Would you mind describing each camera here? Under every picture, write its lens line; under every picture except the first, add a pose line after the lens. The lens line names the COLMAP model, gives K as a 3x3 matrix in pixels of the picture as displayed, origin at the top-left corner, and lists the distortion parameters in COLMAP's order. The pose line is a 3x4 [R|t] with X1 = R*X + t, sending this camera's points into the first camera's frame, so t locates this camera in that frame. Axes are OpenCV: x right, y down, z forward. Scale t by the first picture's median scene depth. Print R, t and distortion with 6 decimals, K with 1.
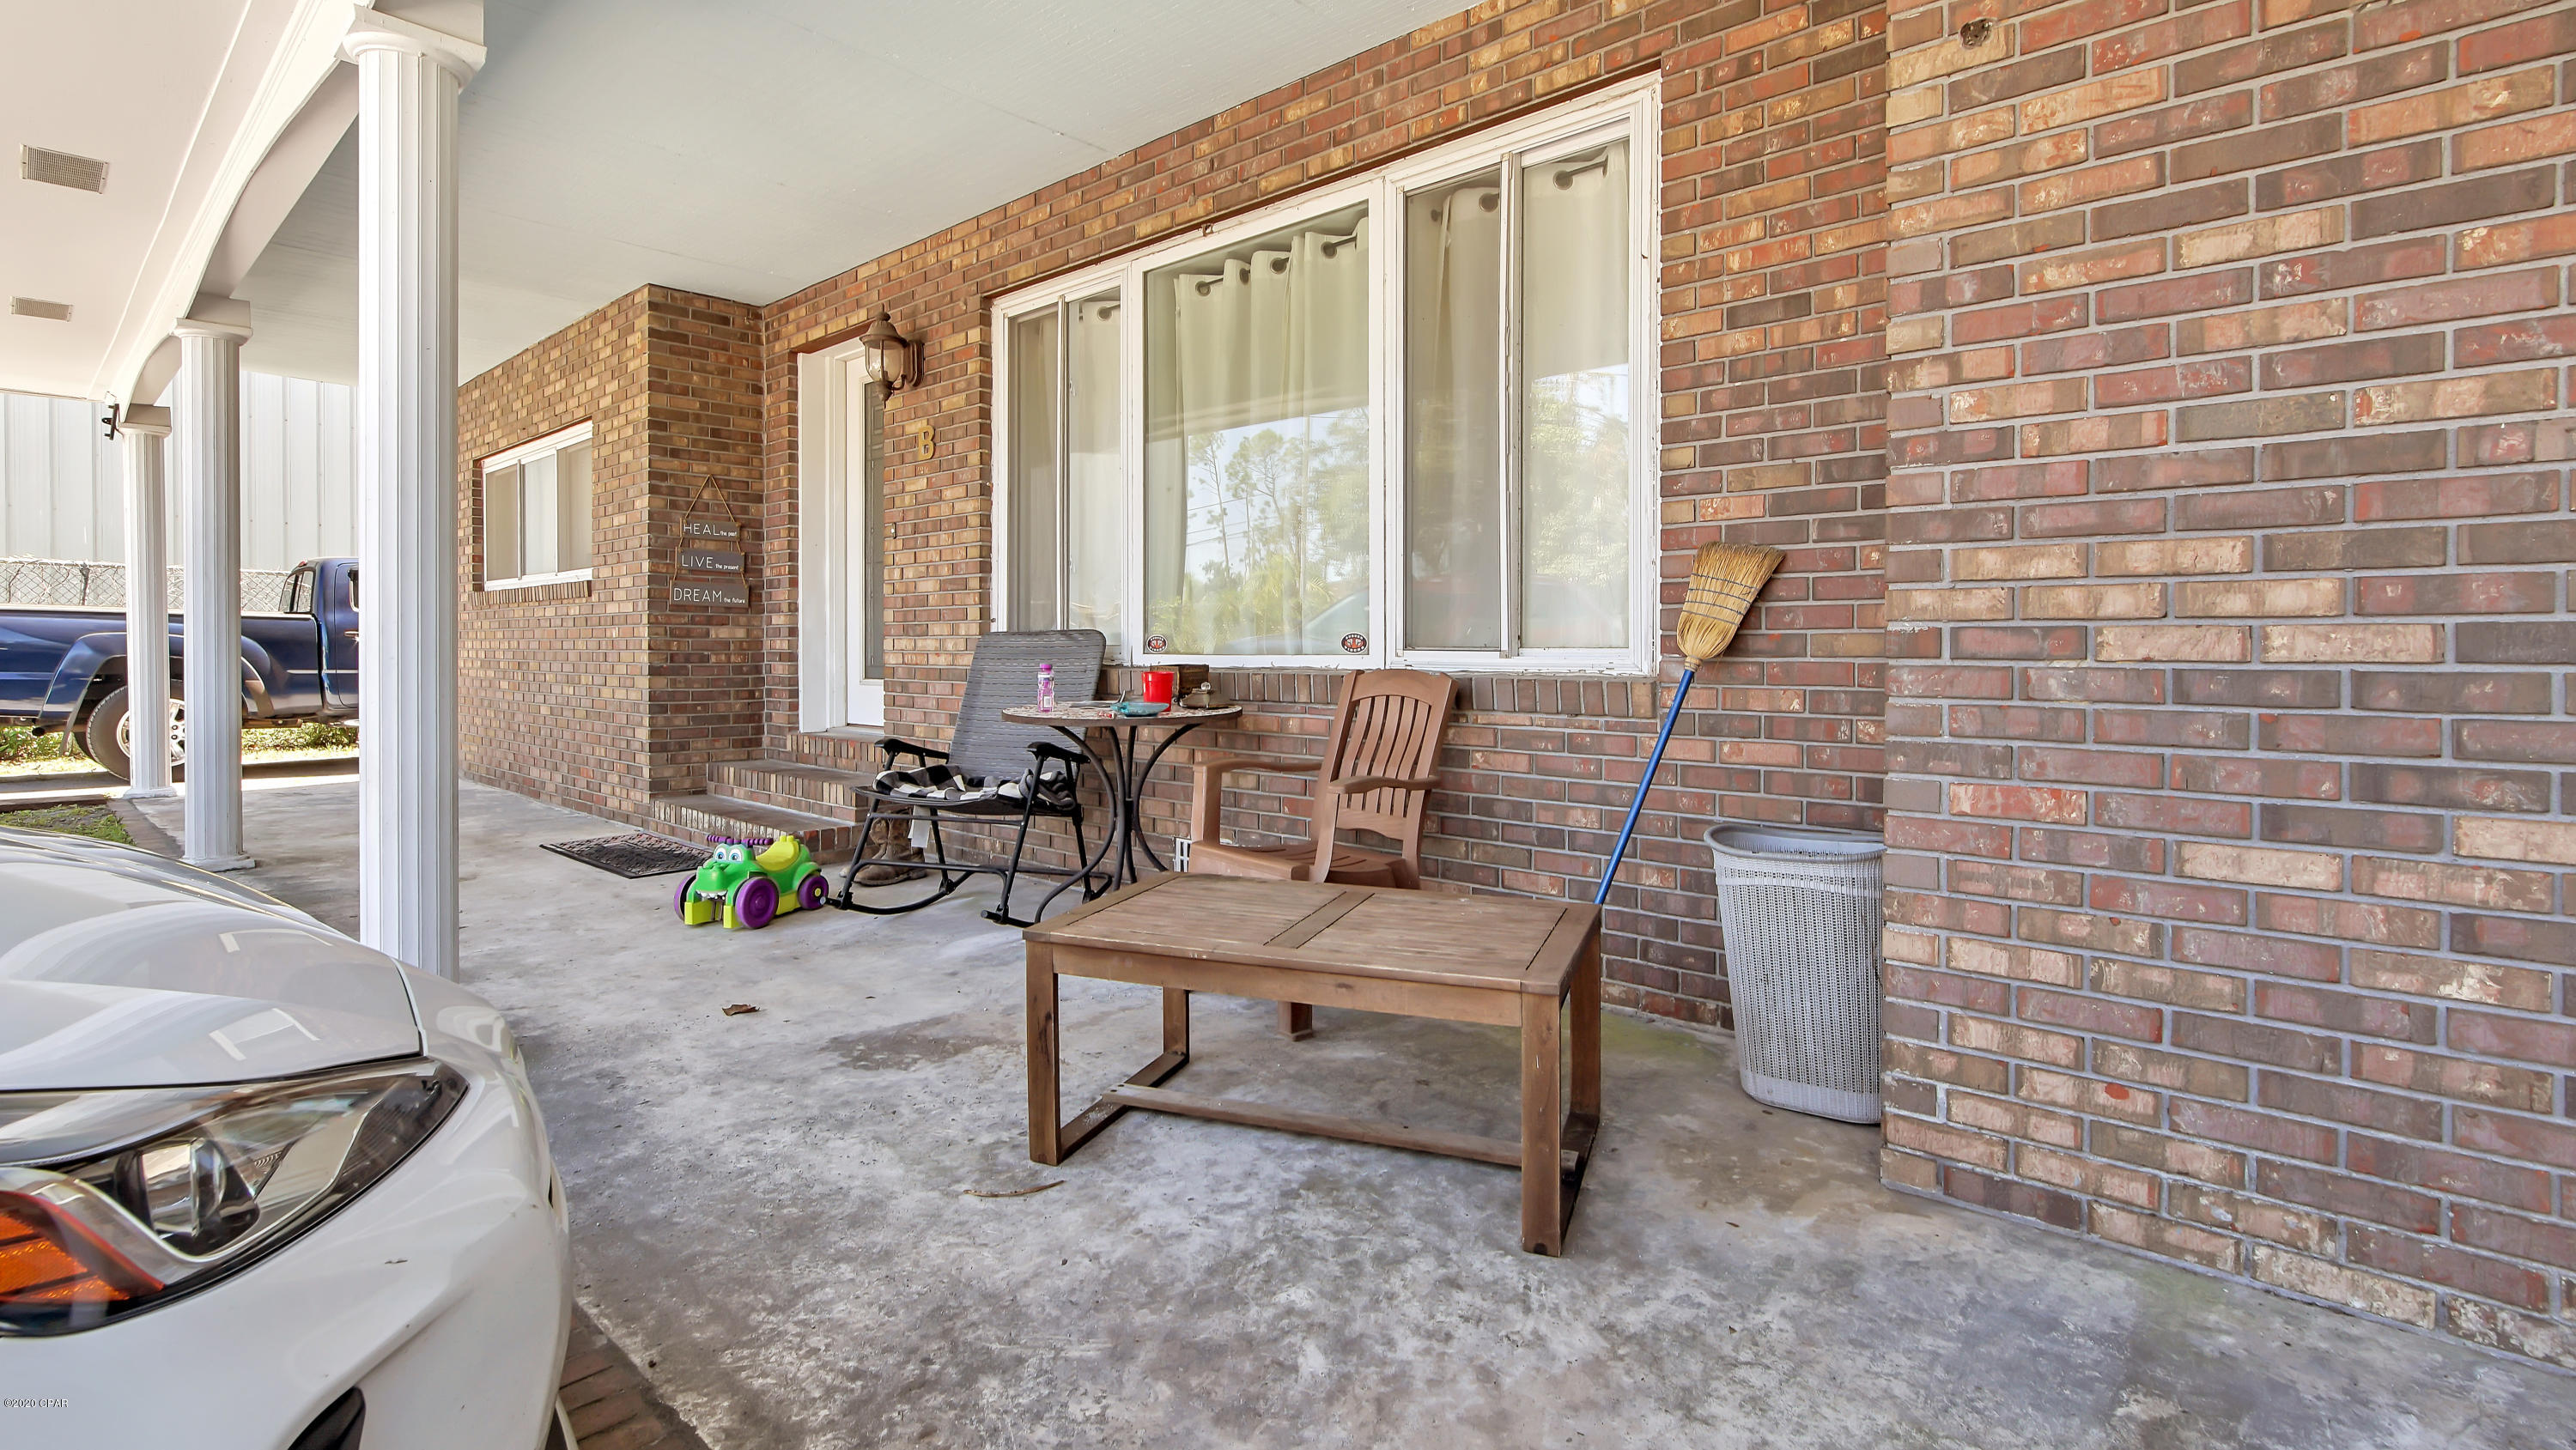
lens RADIAL K [[1167.4, 0, 1281.0], [0, 1167.4, 662.3], [0, 0, 1]] dist [-0.000994, 0.000163]
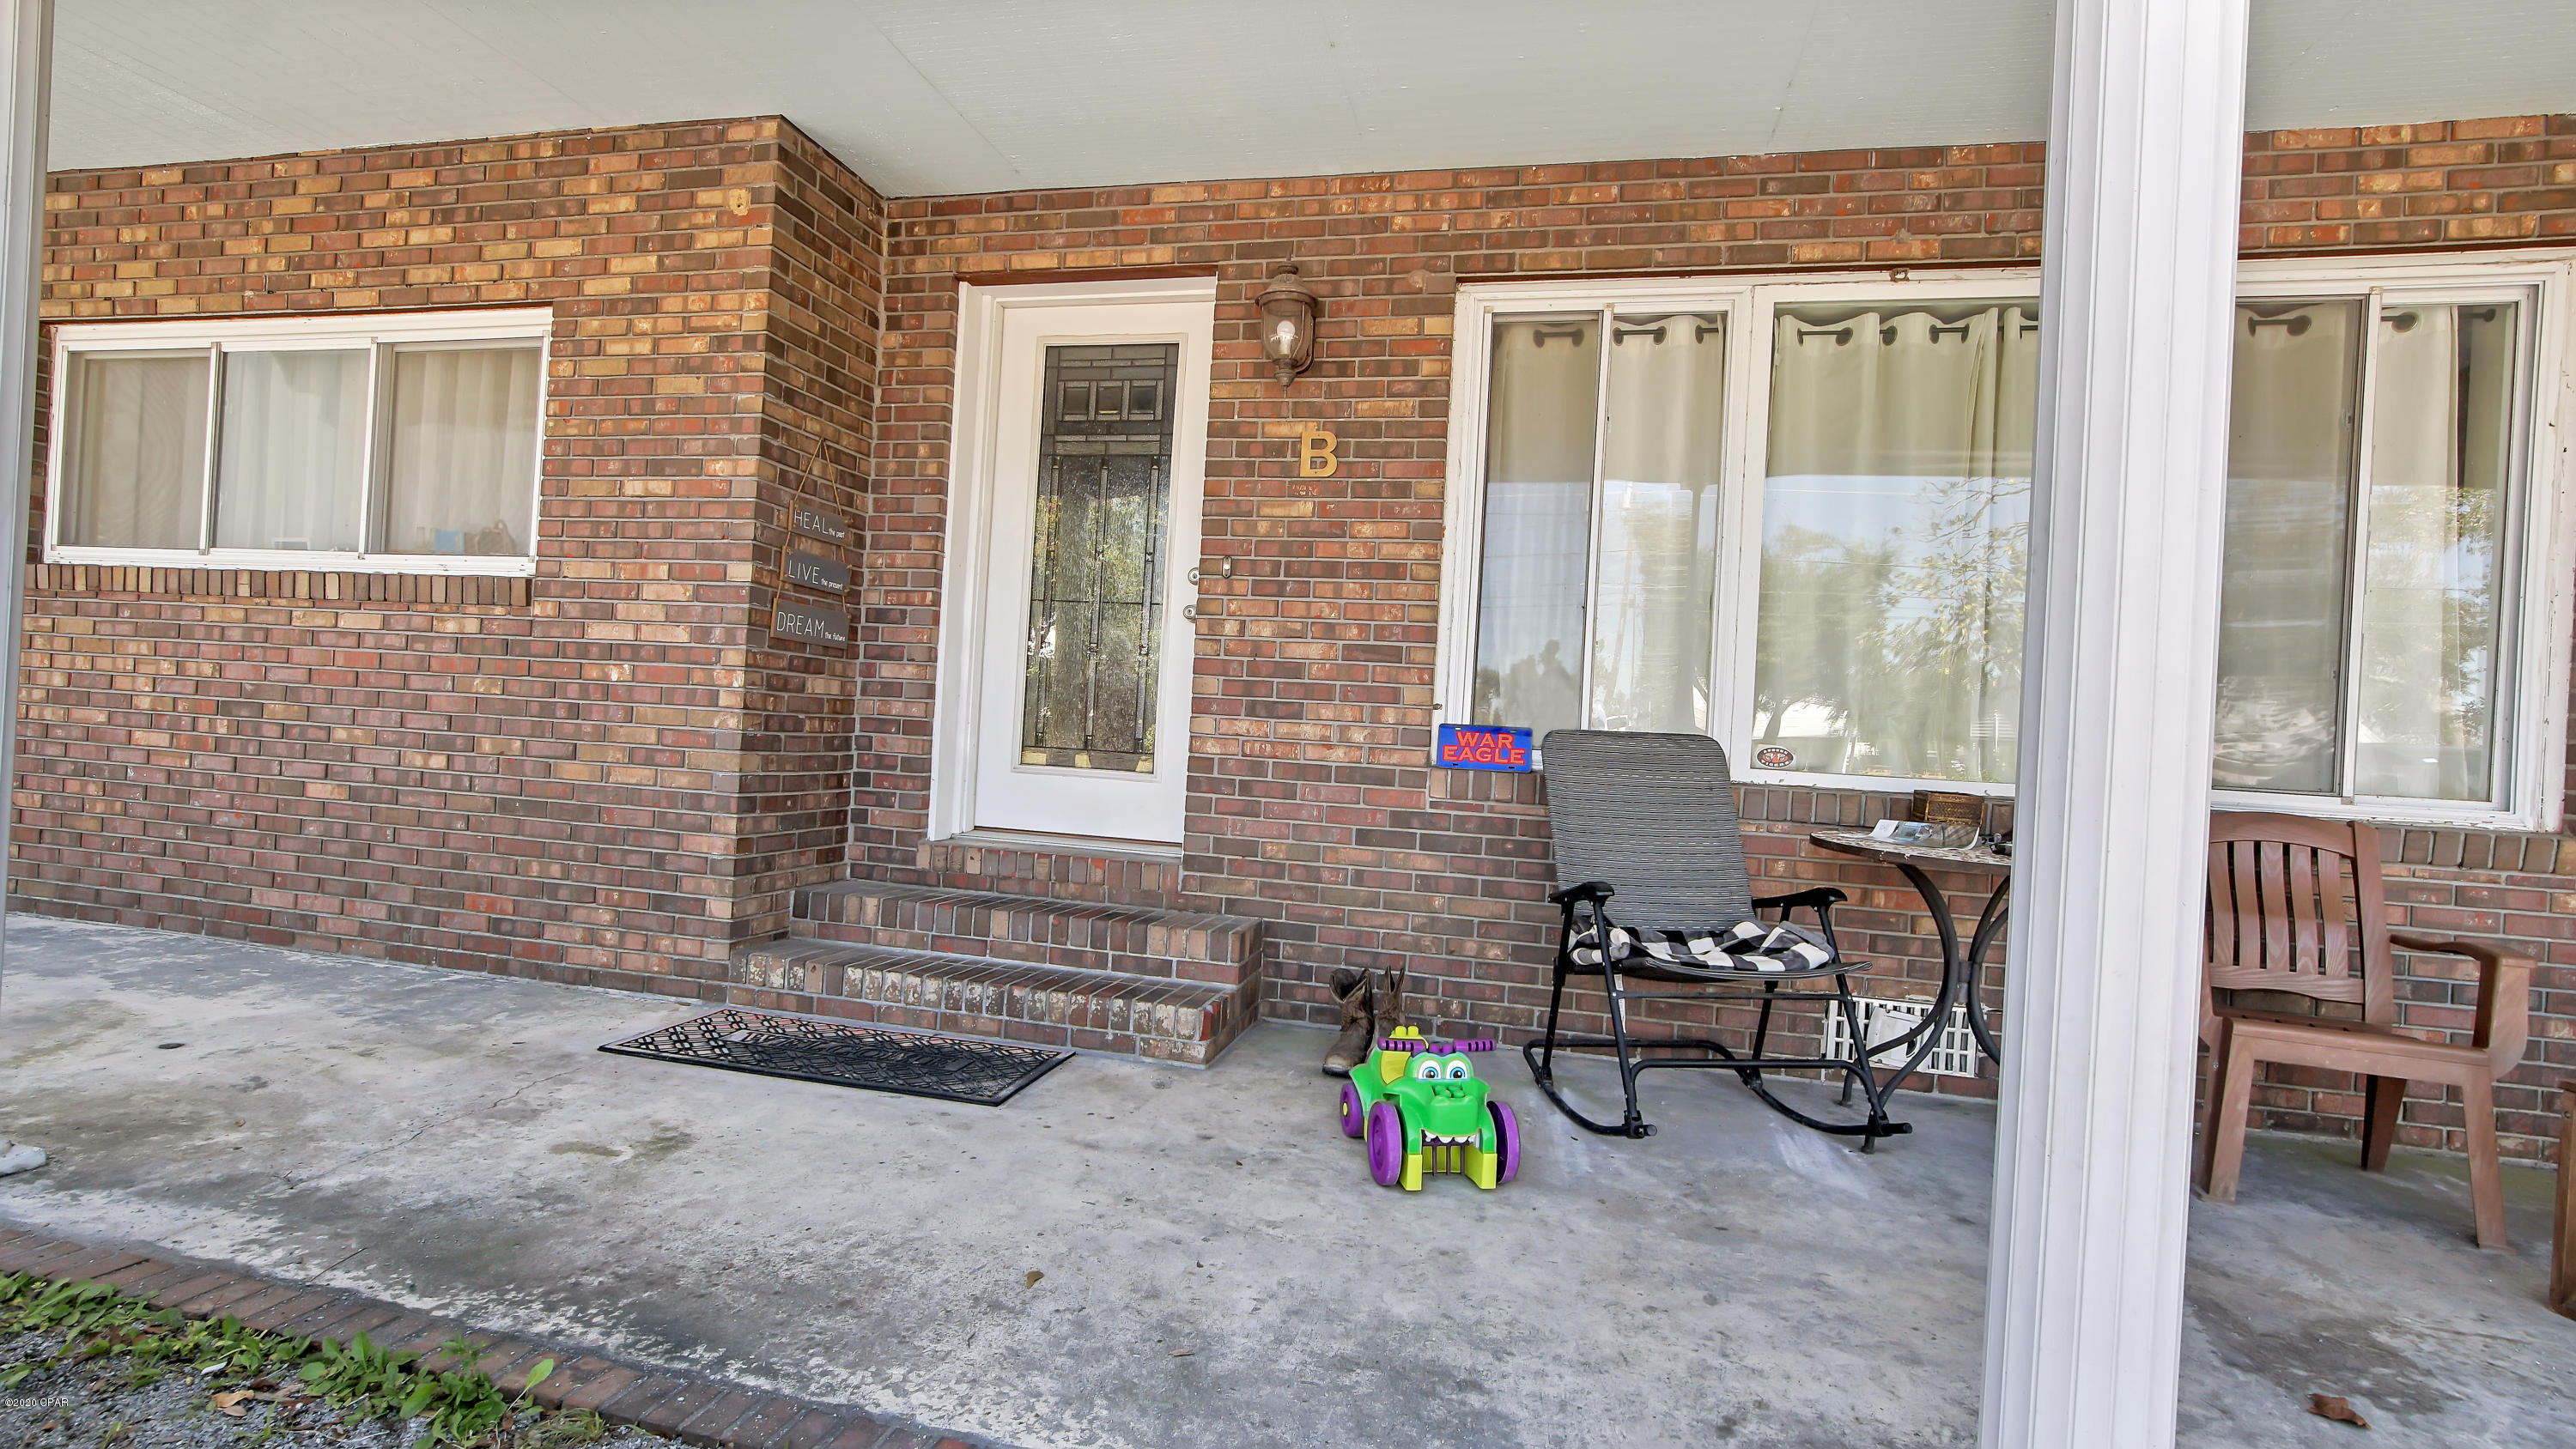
lens RADIAL K [[1168.7, 0, 1251.5], [0, 1168.7, 722.4], [0, 0, 1]] dist [-0.004824, 0.001036]
pose [[0.875149, 0.049448, 0.481320, -0.603710], [-0.048363, 0.998722, -0.014669, -0.007394], [-0.481431, -0.010440, 0.876422, 0.335244]]
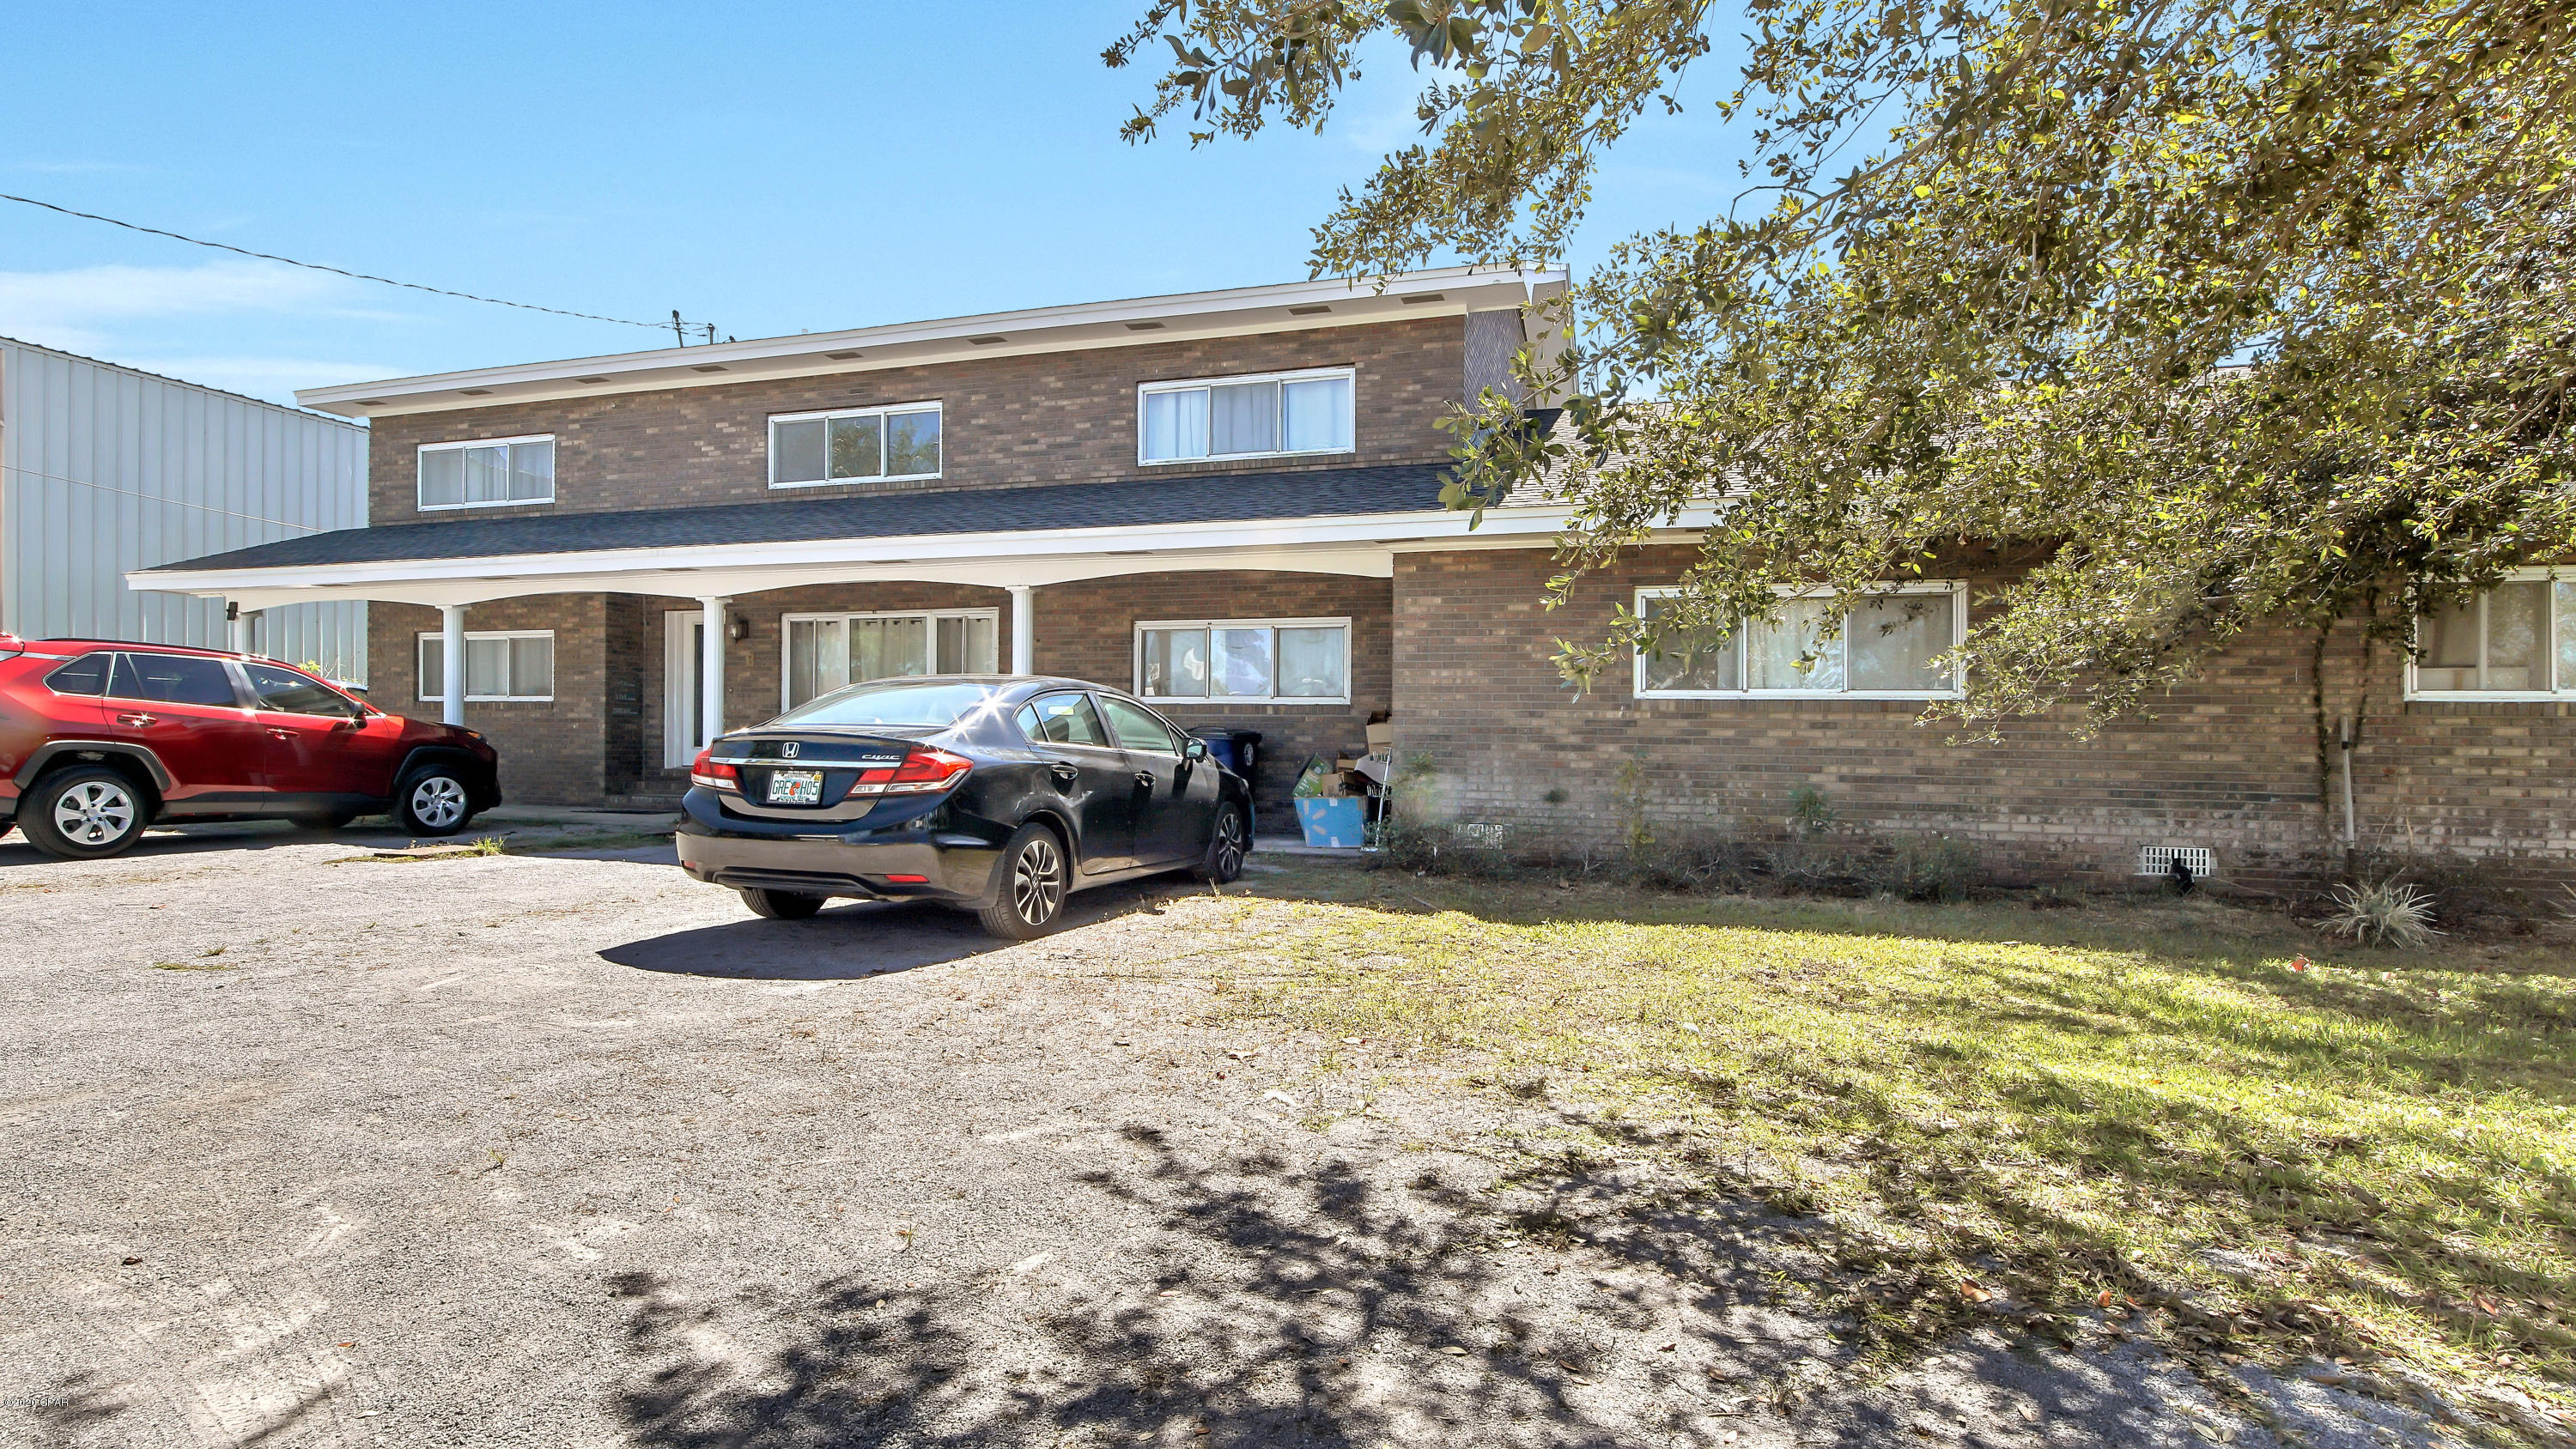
lens RADIAL K [[1226.5, 0, 1287.8], [0, 1226.5, 774.0], [0, 0, 1]] dist [-0.000352, 0.000307]
pose [[0.905702, -0.001305, 0.423912, -0.336953], [-0.004114, 0.999921, 0.011867, 0.037256], [-0.423894, -0.012491, 0.905626, -1.920259]]
